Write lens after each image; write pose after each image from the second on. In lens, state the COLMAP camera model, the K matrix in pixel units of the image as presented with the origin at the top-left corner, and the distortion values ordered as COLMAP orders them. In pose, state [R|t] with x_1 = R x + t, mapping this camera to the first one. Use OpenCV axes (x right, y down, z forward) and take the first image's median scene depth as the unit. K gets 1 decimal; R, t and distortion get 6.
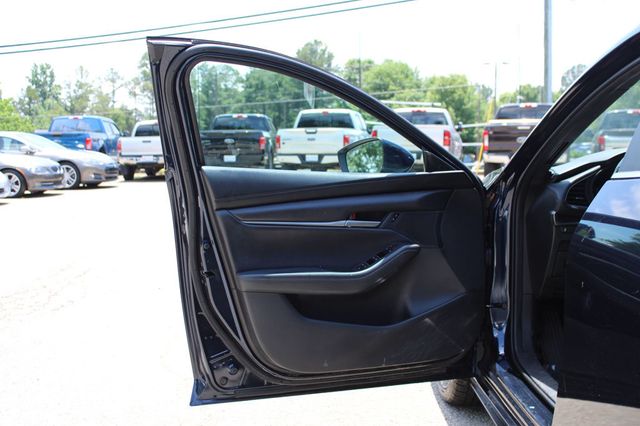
lens RADIAL K [[805.8, 0, 320.0], [0, 805.8, 213.0], [0, 0, 1]] dist [-0.058545, -0.025716]
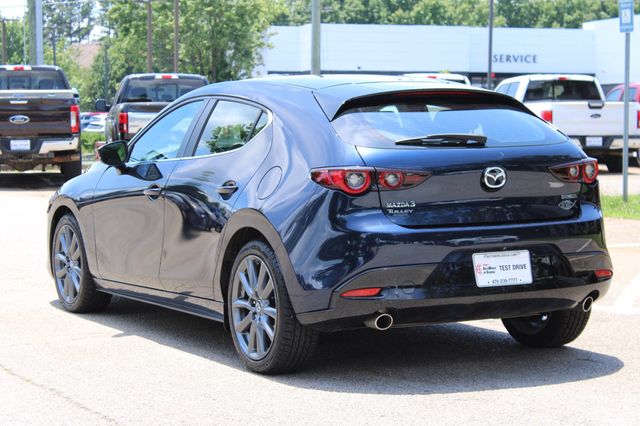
lens RADIAL K [[1555.5, 0, 320.0], [0, 1555.5, 213.0], [0, 0, 1]] dist [0.048515, 0.181949]
pose [[0.888201, -0.028743, 0.458555, -0.083886], [0.039135, 0.999147, -0.013175, 0.011516], [-0.457785, 0.029647, 0.888568, -0.198500]]
